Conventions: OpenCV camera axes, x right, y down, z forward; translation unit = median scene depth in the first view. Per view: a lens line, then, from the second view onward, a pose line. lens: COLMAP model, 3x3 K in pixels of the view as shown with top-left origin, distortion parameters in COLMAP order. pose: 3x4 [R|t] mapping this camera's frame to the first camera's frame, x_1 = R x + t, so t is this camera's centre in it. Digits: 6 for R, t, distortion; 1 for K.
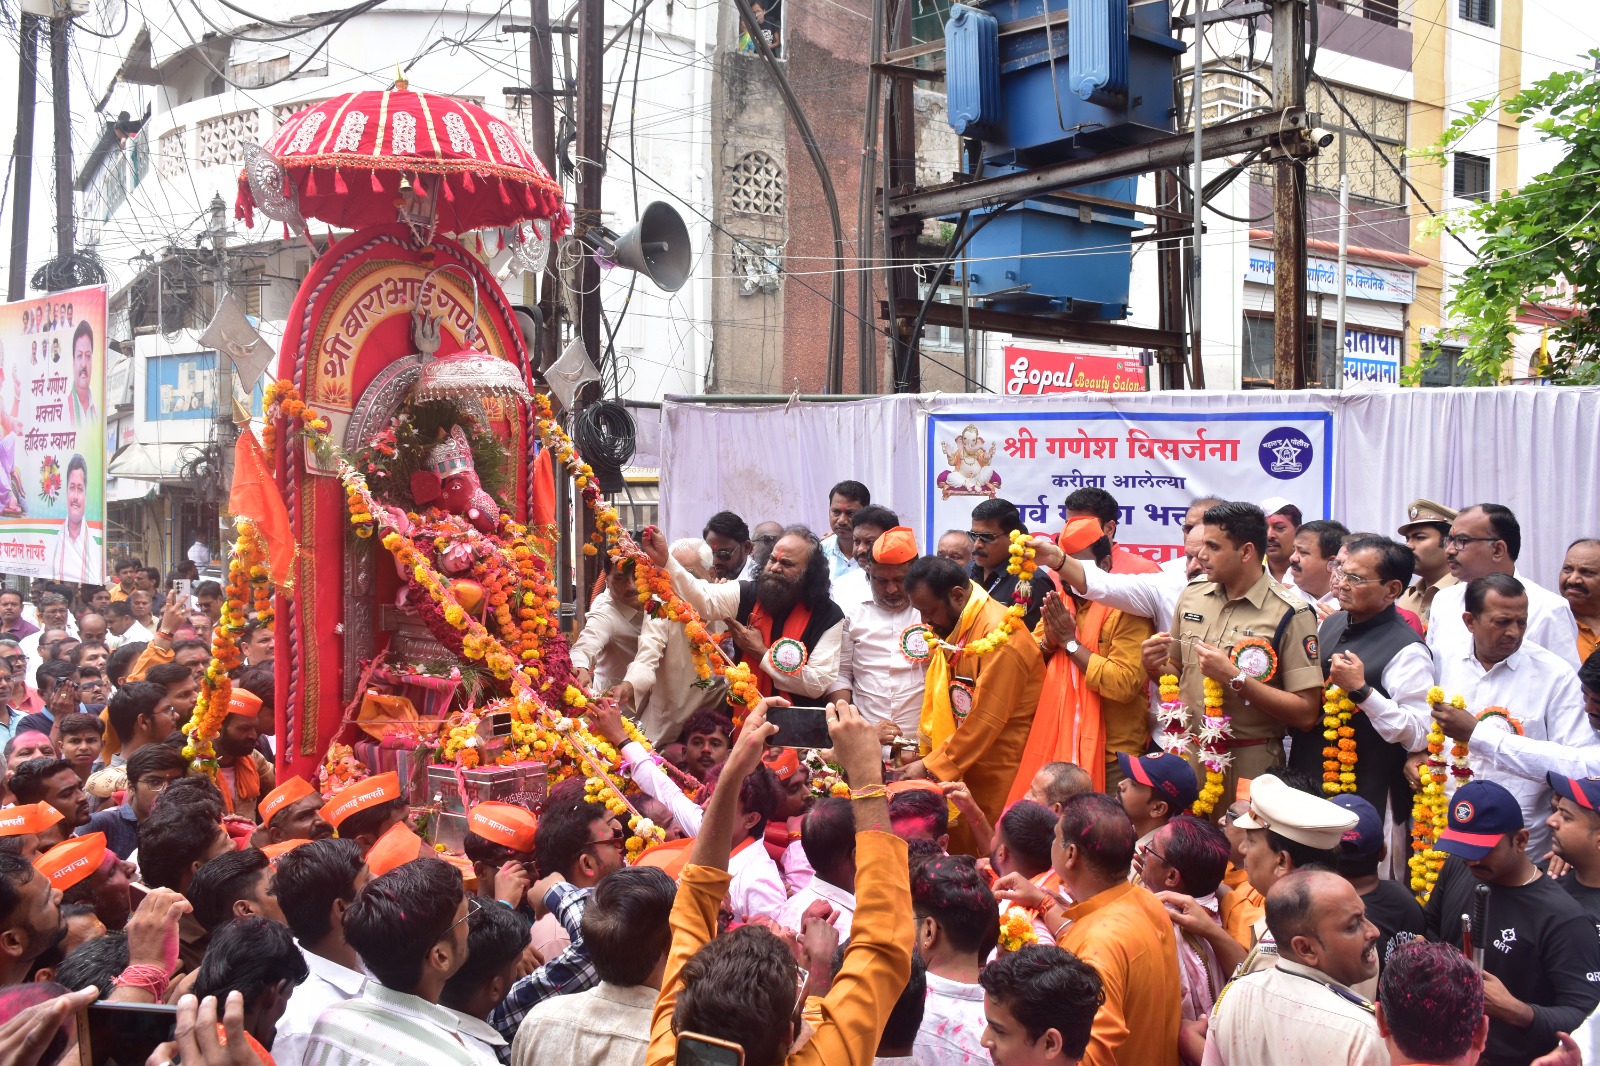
lens RADIAL K [[1275.3, 0, 800.0], [0, 1275.3, 533.0], [0, 0, 1]] dist [-0.001236, 0.004511]
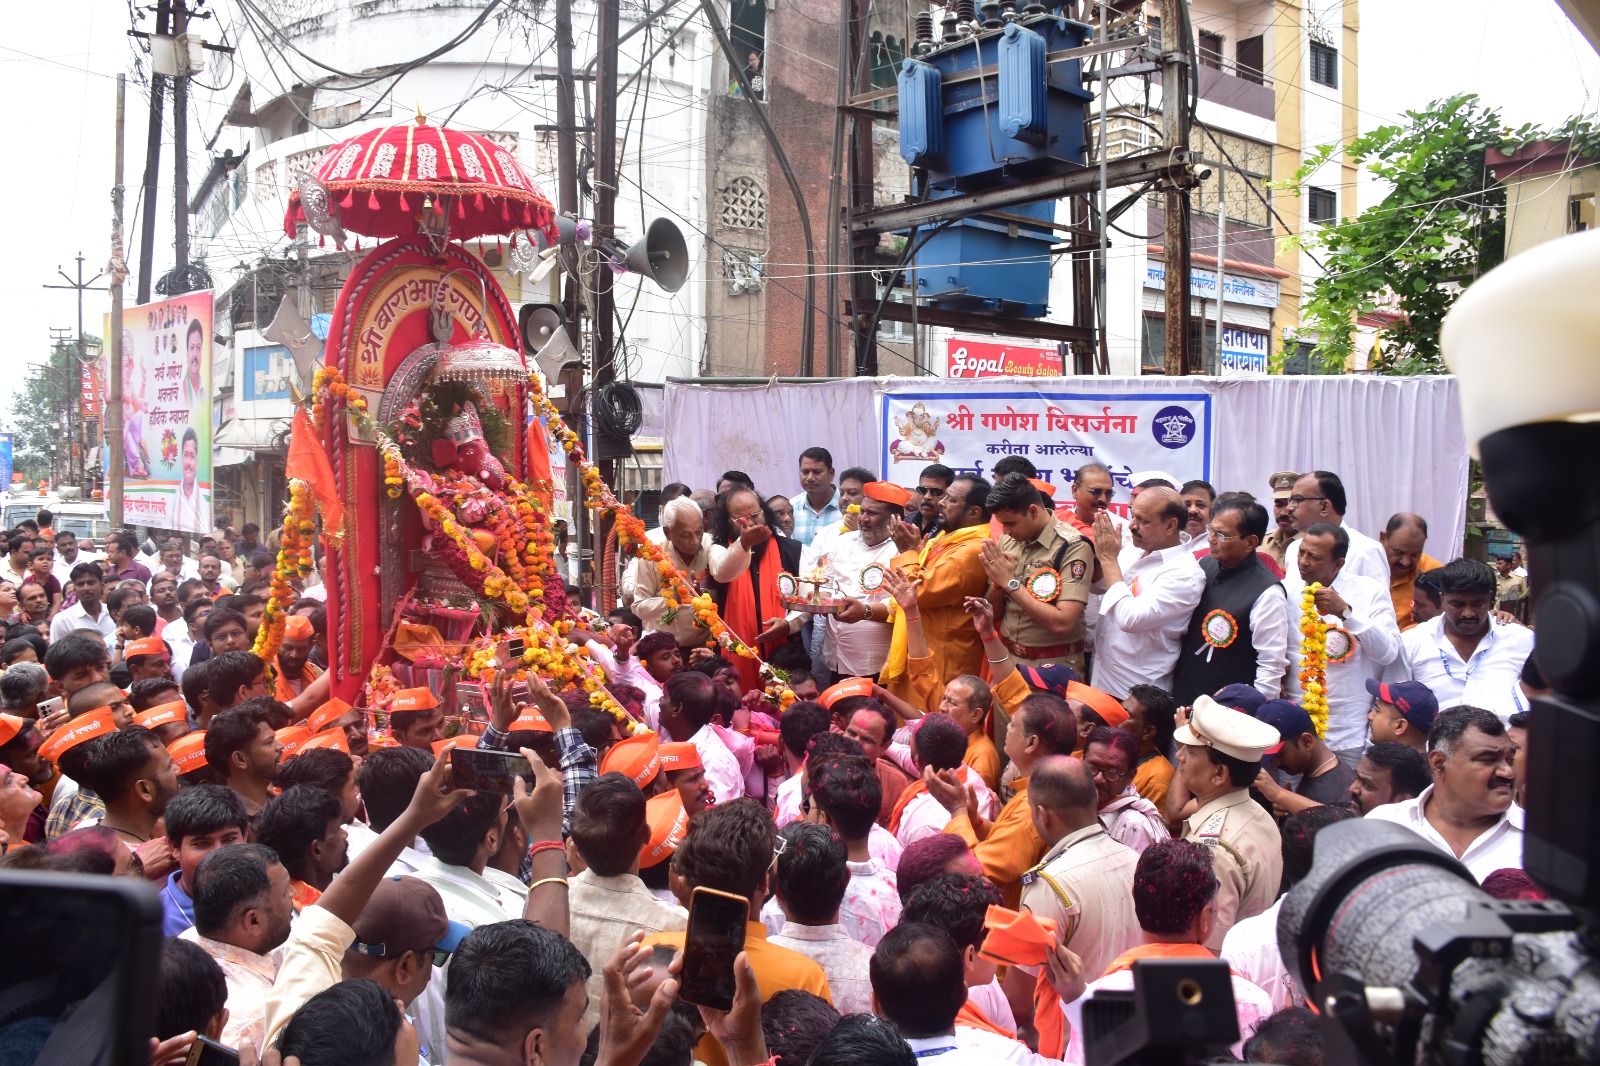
lens RADIAL K [[1275.3, 0, 800.0], [0, 1275.3, 533.0], [0, 0, 1]] dist [-0.001236, 0.004511]
pose [[0.999726, 0.000271, 0.023422, -0.008301], [-0.001203, 0.999208, 0.039762, -0.009691], [-0.023392, -0.039779, 0.998935, -0.230012]]
